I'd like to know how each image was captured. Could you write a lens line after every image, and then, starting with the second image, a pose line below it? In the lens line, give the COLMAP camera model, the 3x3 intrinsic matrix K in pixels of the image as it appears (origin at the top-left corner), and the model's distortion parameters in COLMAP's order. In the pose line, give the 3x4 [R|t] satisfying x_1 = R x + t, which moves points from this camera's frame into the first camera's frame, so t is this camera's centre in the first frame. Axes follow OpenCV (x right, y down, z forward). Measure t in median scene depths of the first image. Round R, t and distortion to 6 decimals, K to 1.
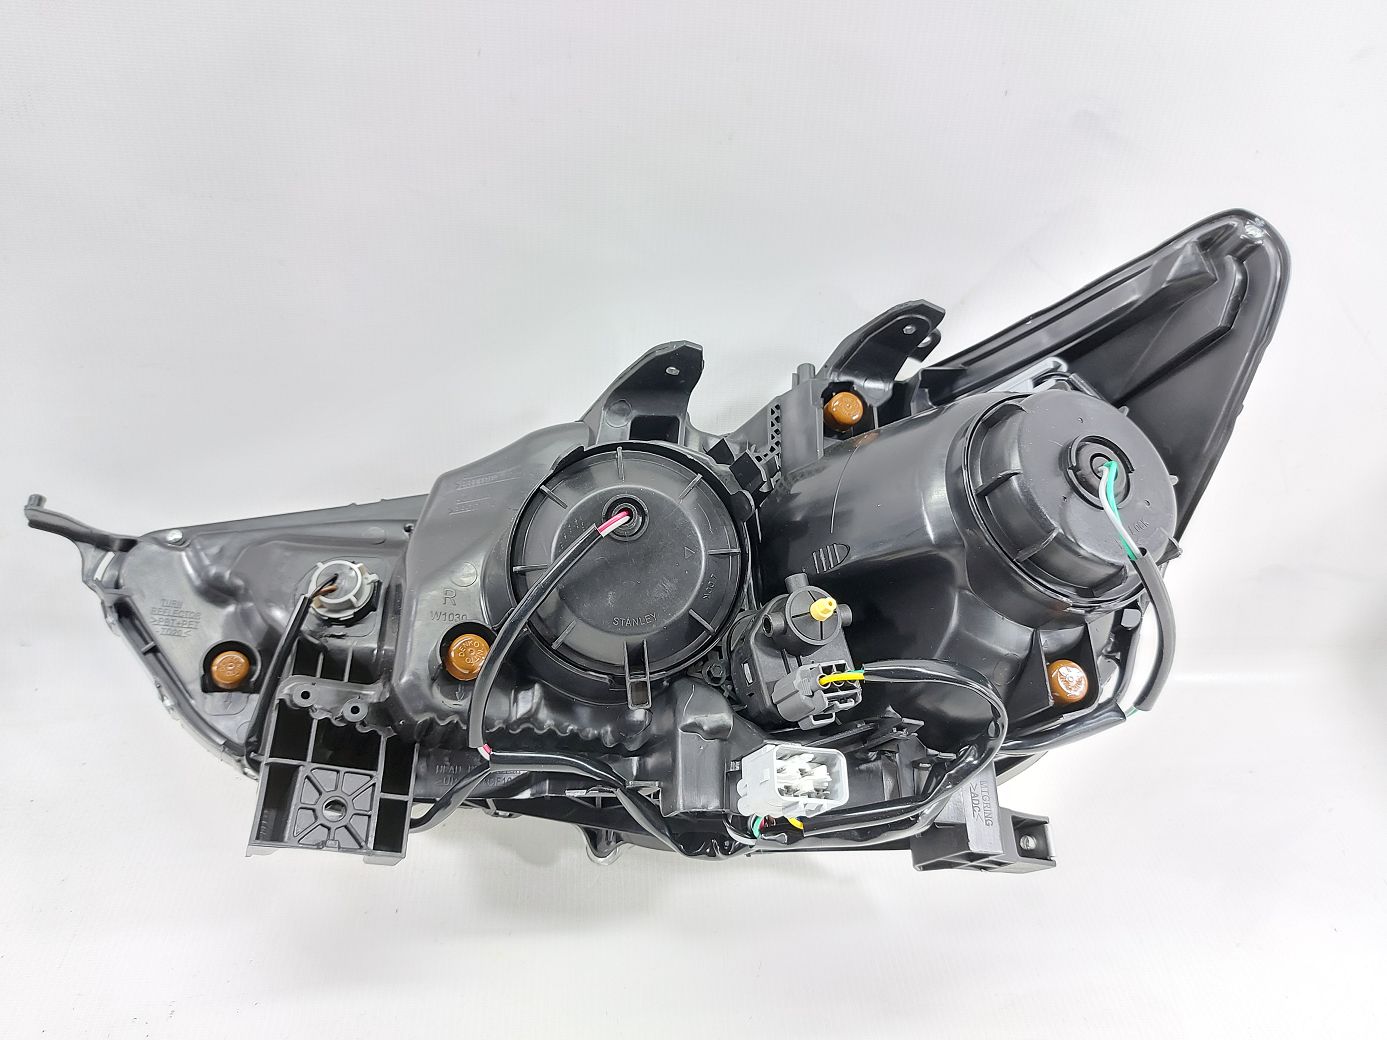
lens RADIAL K [[1038.0, 0, 693.5], [0, 1038.0, 520.0], [0, 0, 1]] dist [-0.002805, -0.060560]
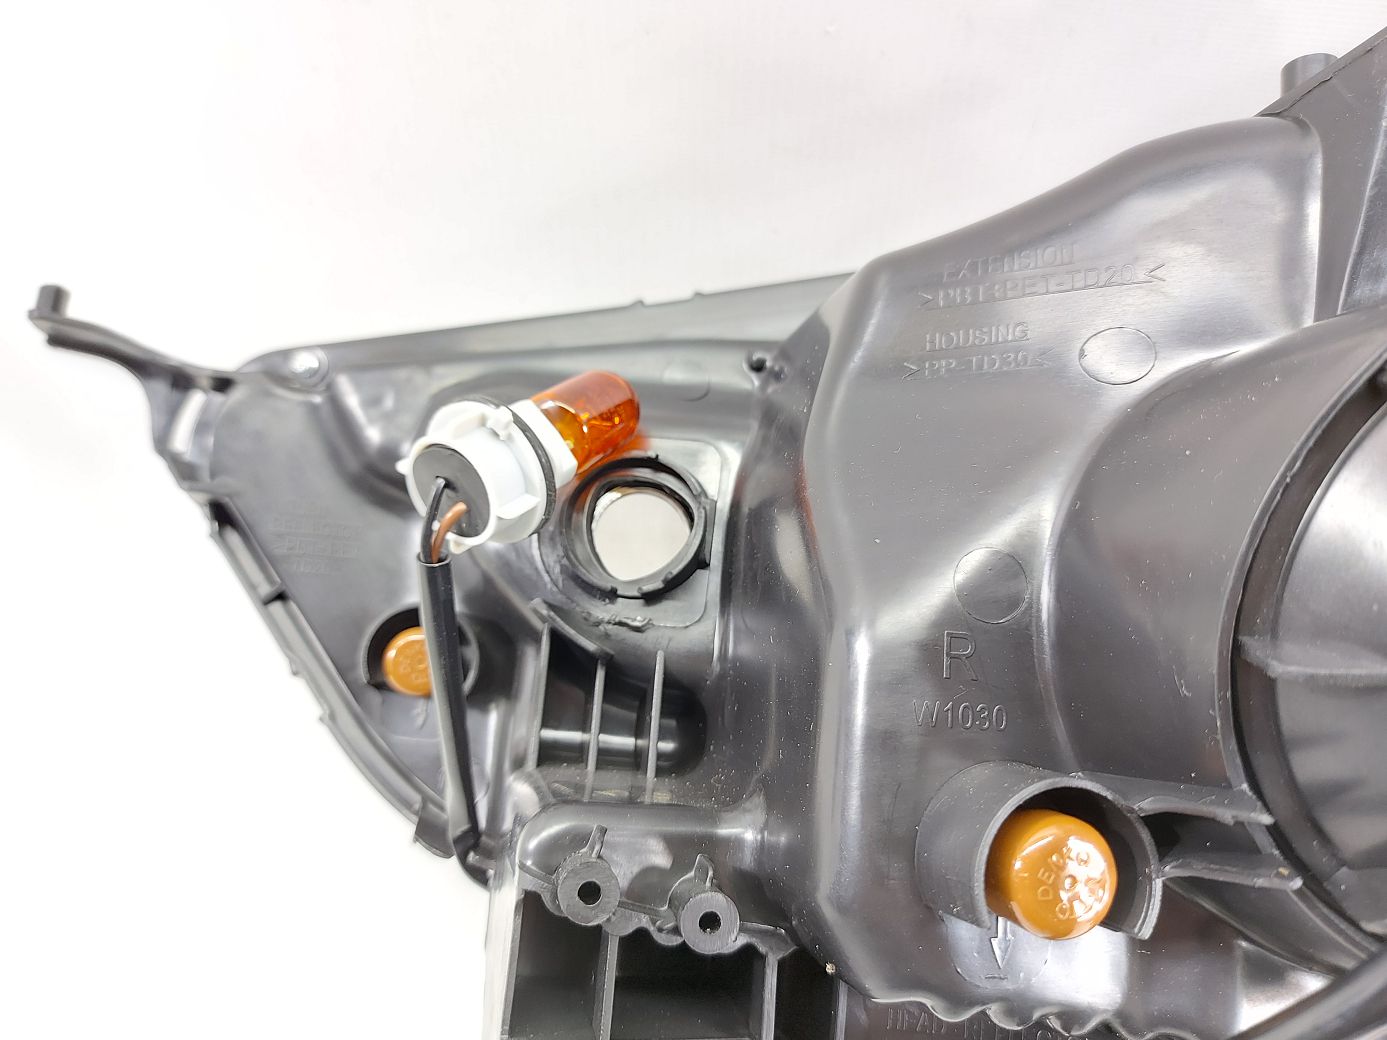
lens RADIAL K [[1038.0, 0, 693.5], [0, 1038.0, 520.0], [0, 0, 1]] dist [-0.002805, -0.060560]
pose [[0.980480, 0.055540, -0.188614, -0.234492], [-0.000991, 0.960660, 0.277726, -0.060239], [0.196619, -0.272118, 0.941962, 0.589611]]
